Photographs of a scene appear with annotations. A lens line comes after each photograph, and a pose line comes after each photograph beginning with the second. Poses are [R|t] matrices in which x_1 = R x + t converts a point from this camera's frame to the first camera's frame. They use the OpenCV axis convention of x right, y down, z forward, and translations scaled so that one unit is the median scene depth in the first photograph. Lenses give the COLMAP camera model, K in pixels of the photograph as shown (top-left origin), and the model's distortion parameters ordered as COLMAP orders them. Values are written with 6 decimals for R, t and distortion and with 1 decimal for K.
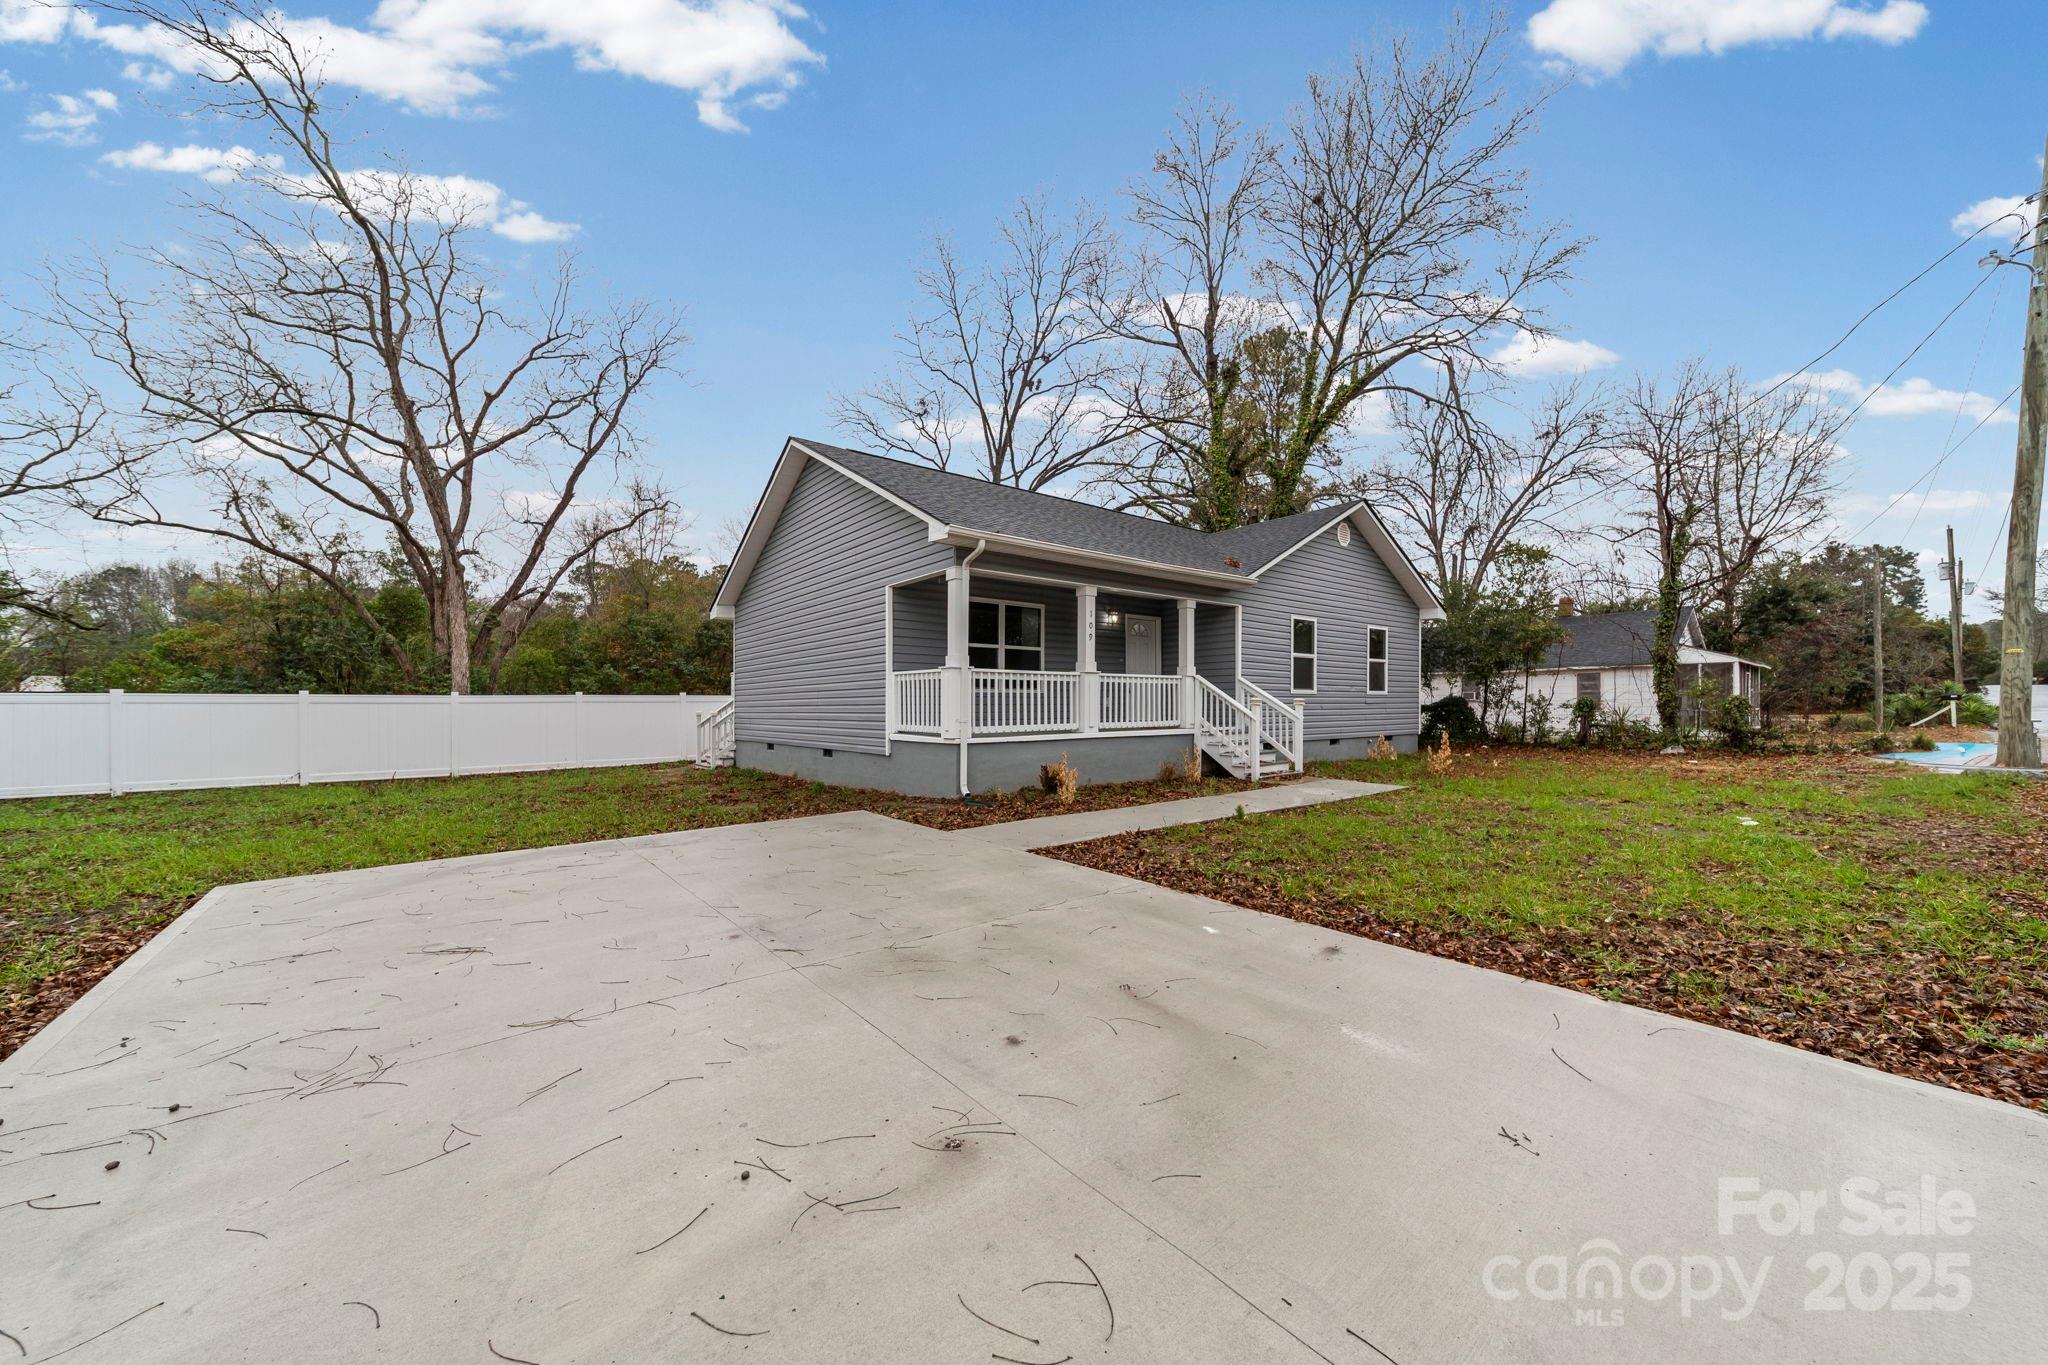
lens RADIAL K [[742.1, 0, 1037.5], [0, 742.1, 708.0], [0, 0, 1]] dist [0.011634, -0.000484]
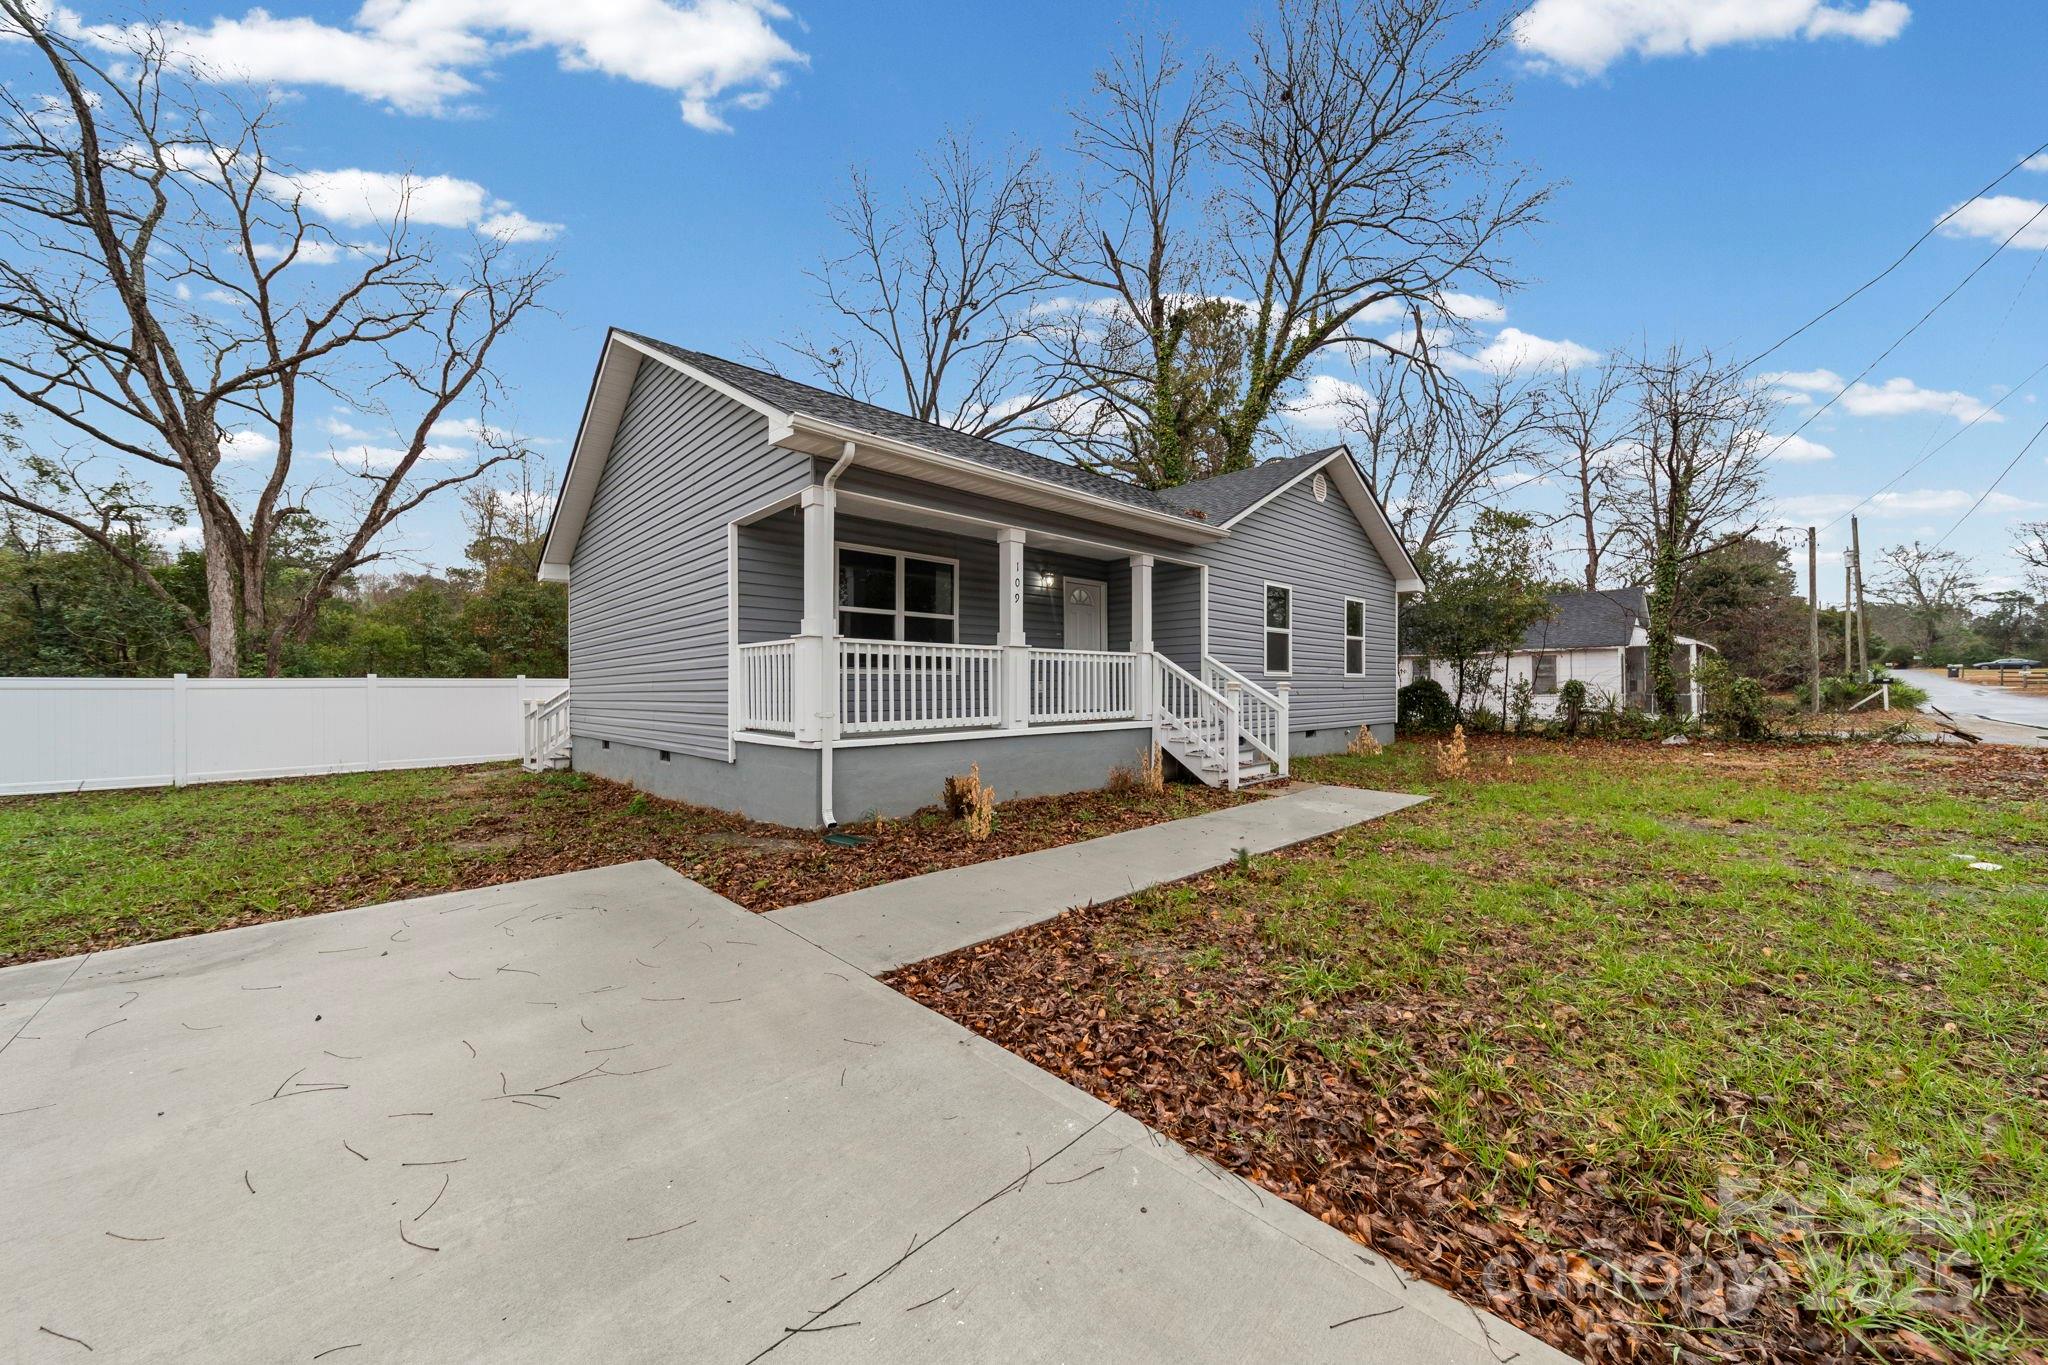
lens RADIAL K [[742.1, 0, 1045.6], [0, 742.1, 675.2], [0, 0, 1]] dist [0.011634, -0.000484]
pose [[0.995309, 0.000995, 0.096745, 0.018071], [0.001247, 0.999732, -0.023112, -0.001500], [-0.096742, 0.023124, 0.995041, 0.170973]]
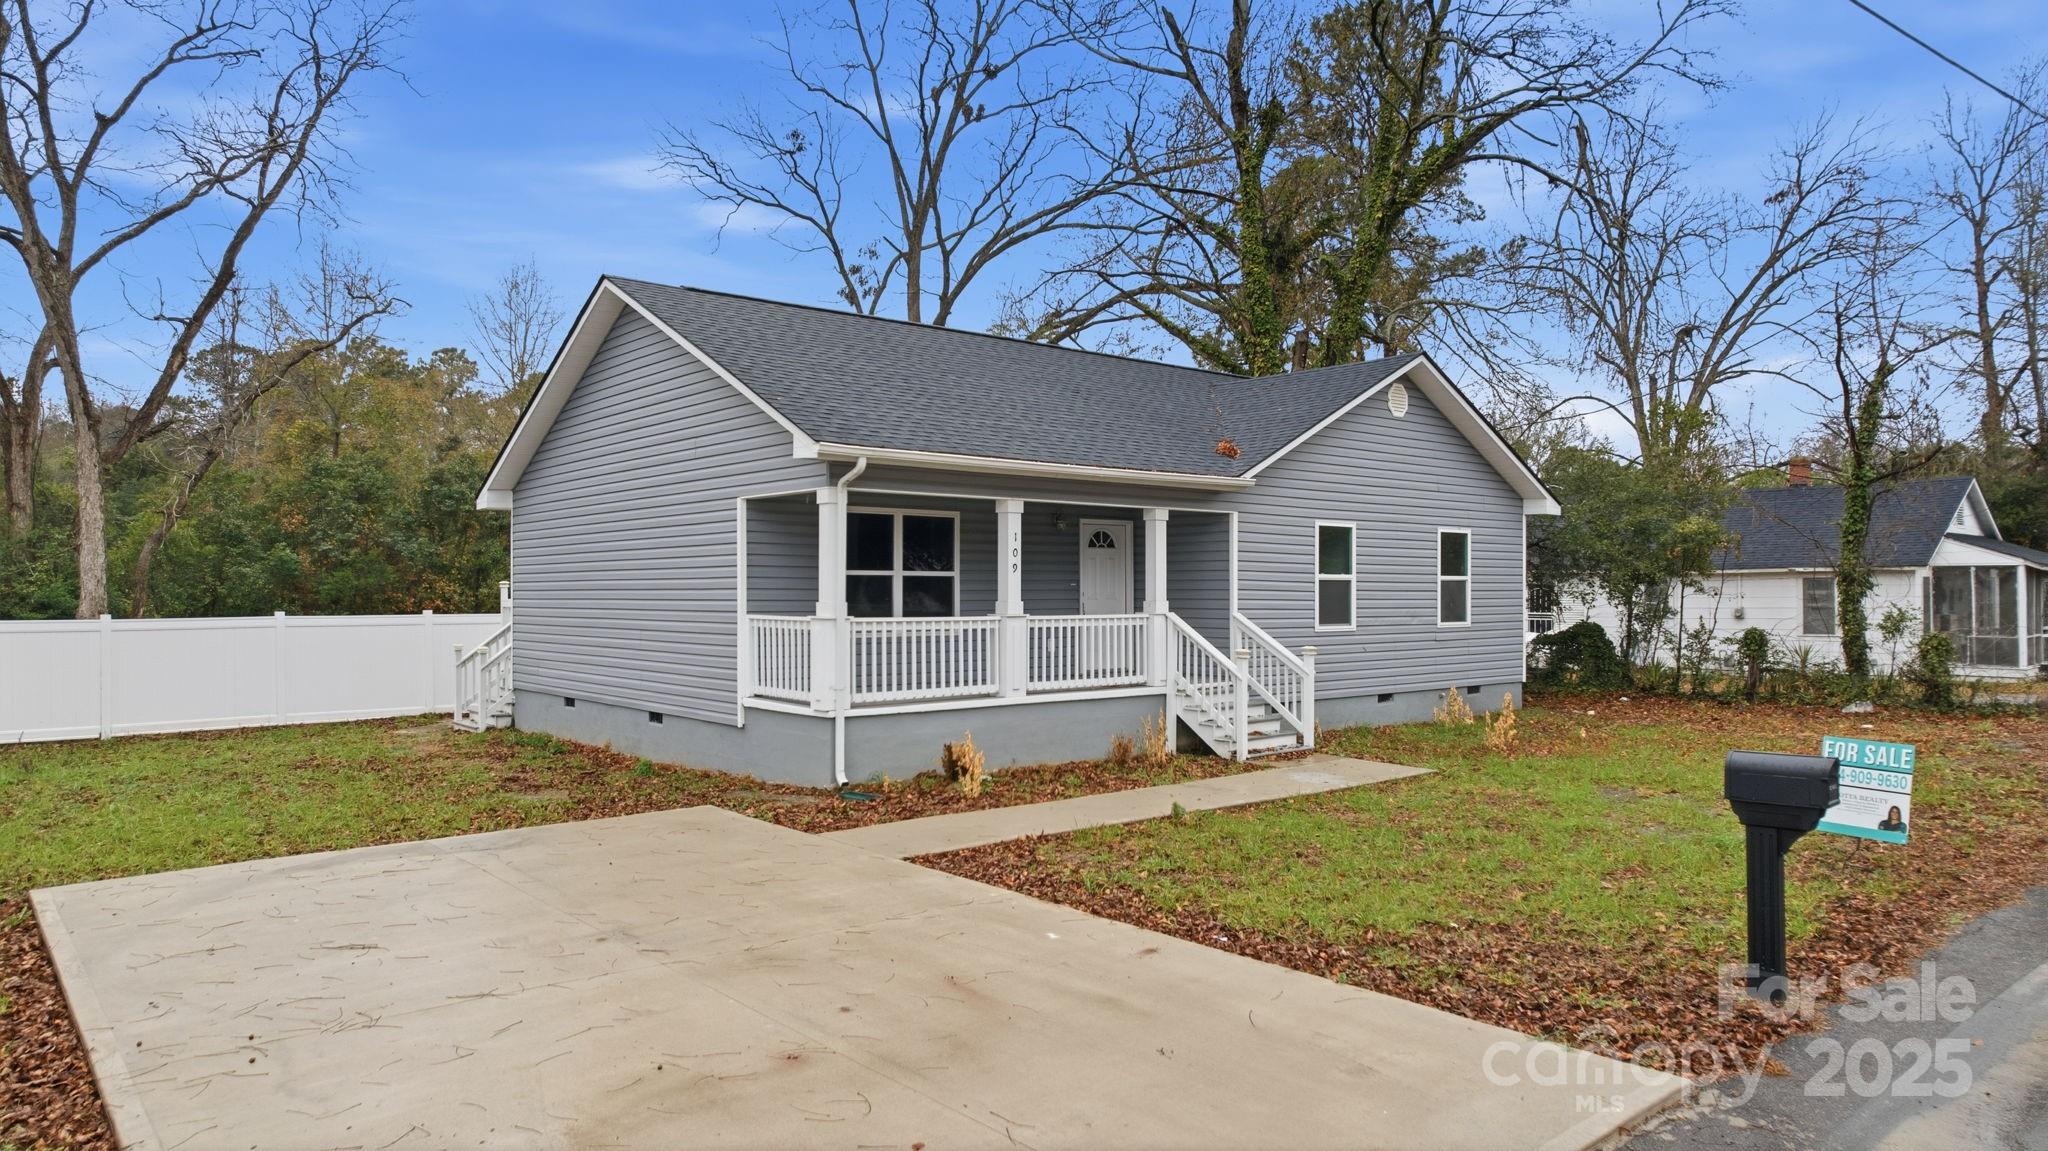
lens RADIAL K [[1326.6, 0, 1014.8], [0, 1326.6, 624.6], [0, 0, 1]] dist [-0.052857, 0.032720]
pose [[0.999960, 0.002538, 0.008526, 0.038276], [-0.002717, 0.999776, 0.021001, -0.042471], [-0.008471, -0.021023, 0.999743, -0.202914]]
